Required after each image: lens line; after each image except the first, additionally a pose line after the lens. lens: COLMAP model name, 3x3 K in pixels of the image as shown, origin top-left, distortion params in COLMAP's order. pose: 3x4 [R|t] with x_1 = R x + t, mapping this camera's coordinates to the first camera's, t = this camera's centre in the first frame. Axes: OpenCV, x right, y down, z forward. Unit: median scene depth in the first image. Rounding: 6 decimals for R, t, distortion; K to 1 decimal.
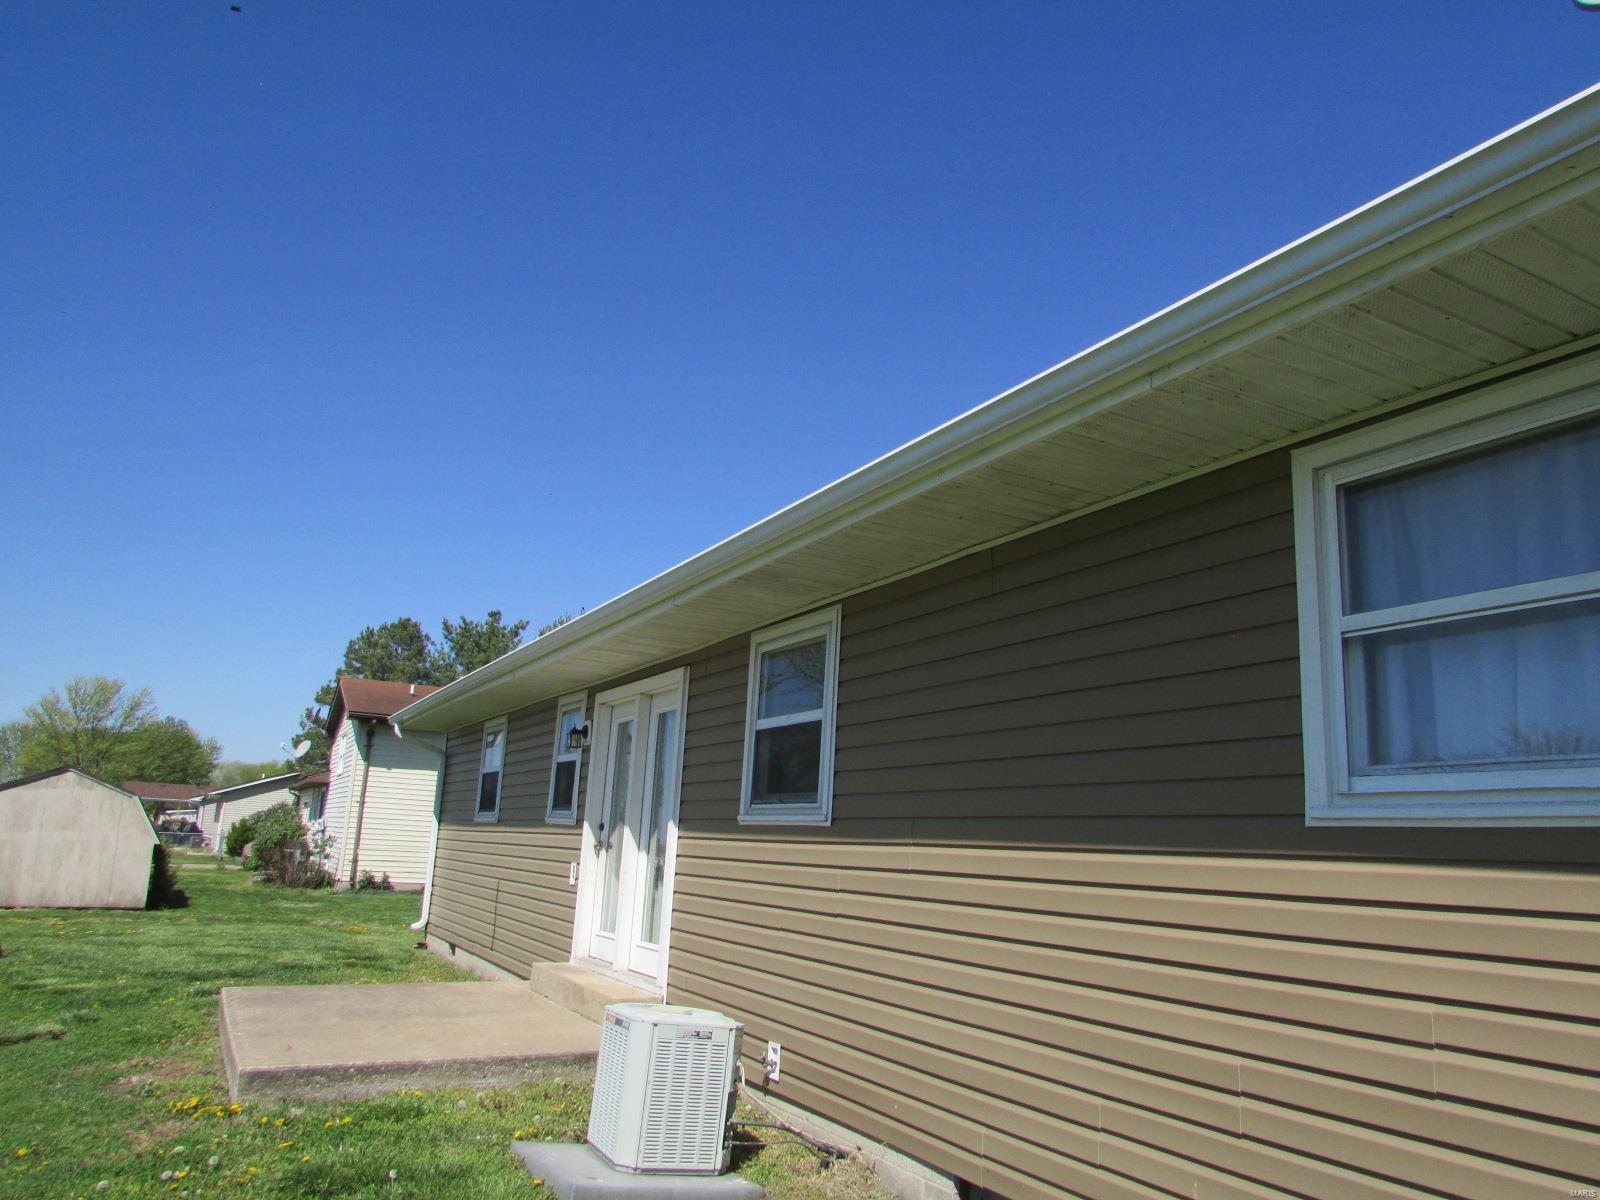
lens RADIAL K [[1144.2, 0, 806.2], [0, 1144.2, 606.2], [0, 0, 1]] dist [-0.017971, 0.001473]
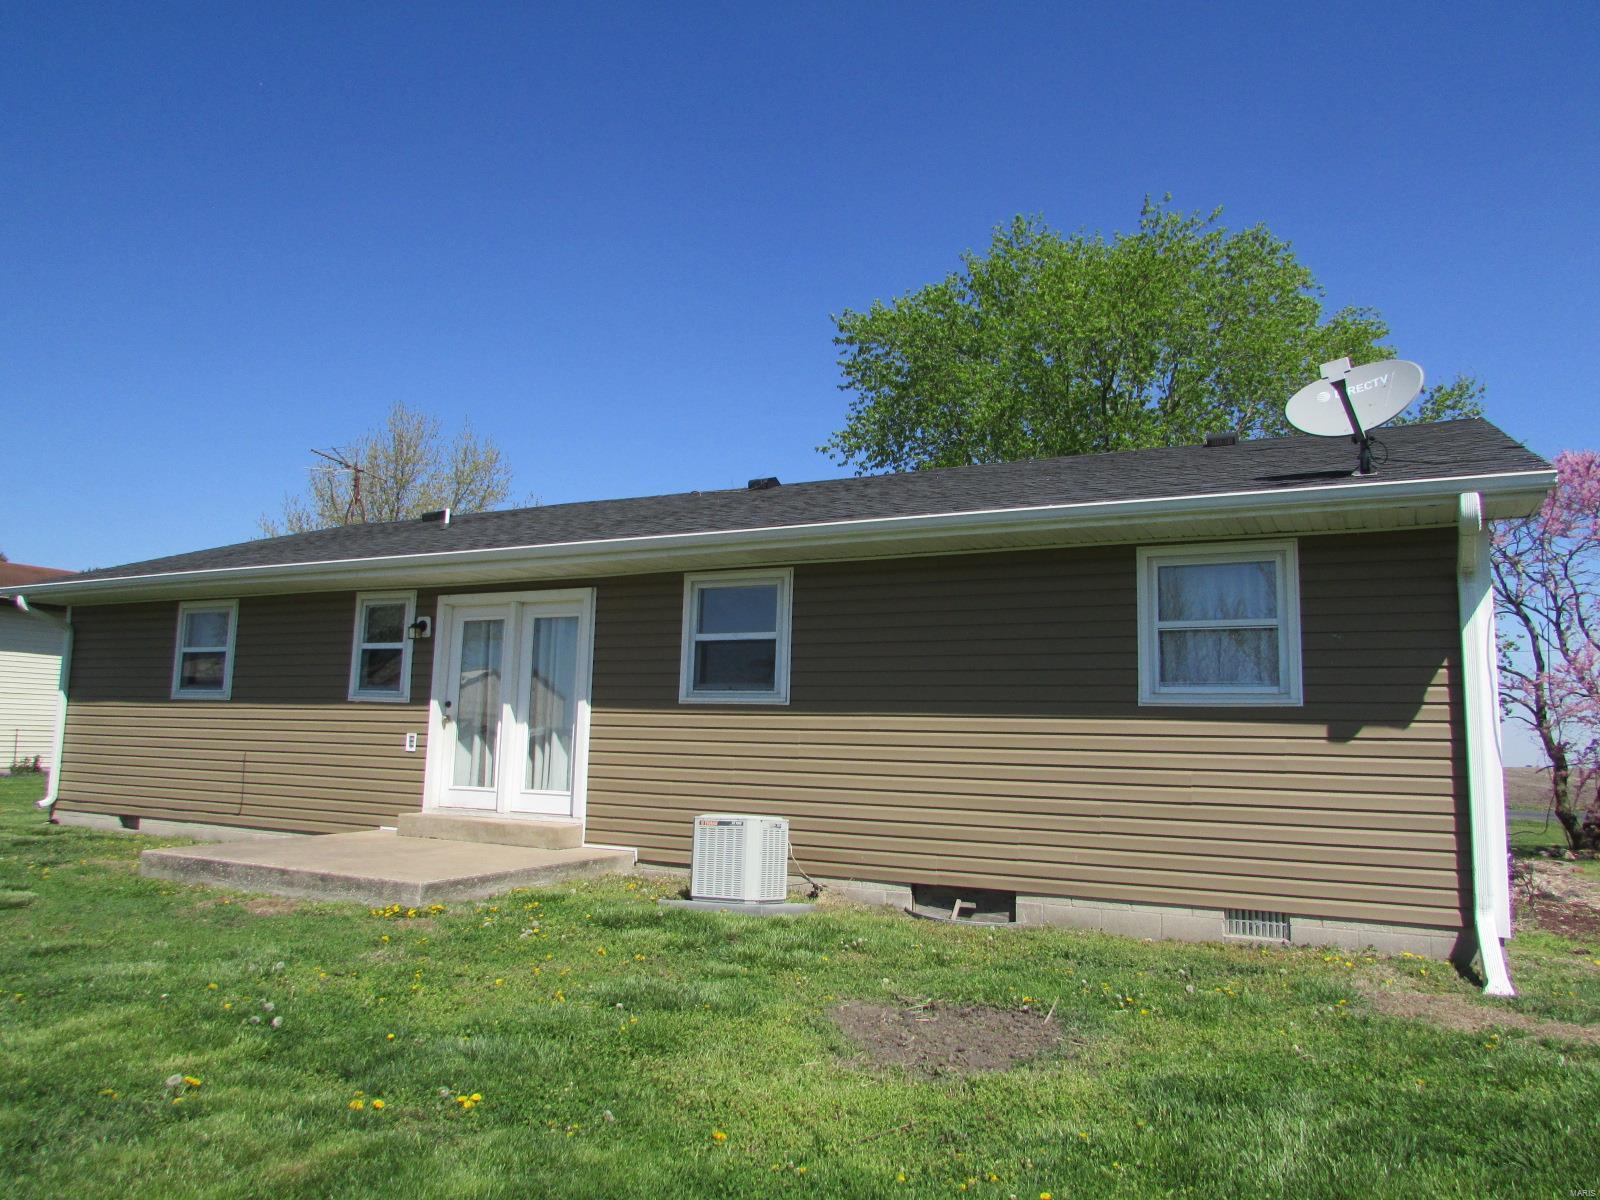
lens RADIAL K [[1144.2, 0, 806.2], [0, 1144.2, 606.2], [0, 0, 1]] dist [-0.017971, 0.001473]
pose [[0.824286, 0.041084, 0.564681, -0.546687], [-0.105233, 0.991102, 0.081503, -0.051469], [-0.556308, -0.126605, 0.821275, -0.209816]]
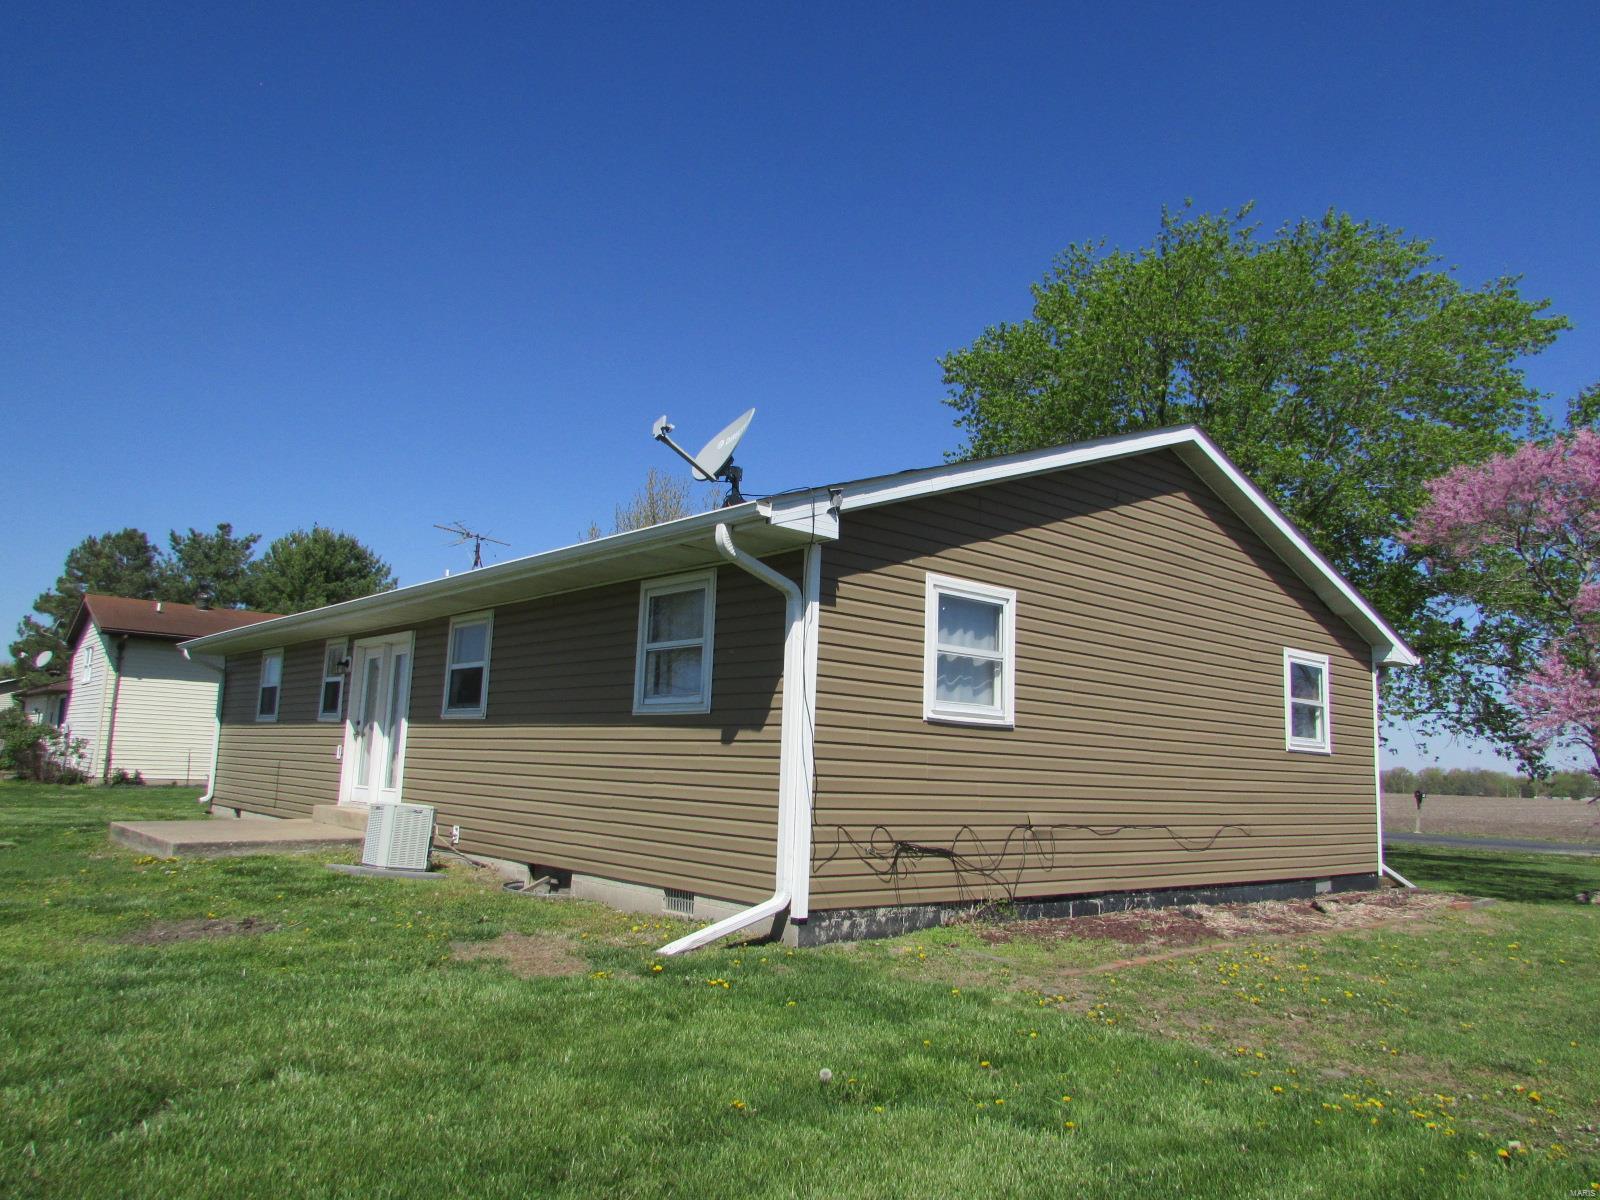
lens RADIAL K [[1144.2, 0, 806.2], [0, 1144.2, 606.2], [0, 0, 1]] dist [-0.017971, 0.001473]
pose [[0.975400, 0.017171, 0.219772, 0.079289], [-0.035100, 0.996340, 0.077940, -0.116064], [-0.217629, -0.083737, 0.972433, -0.675934]]
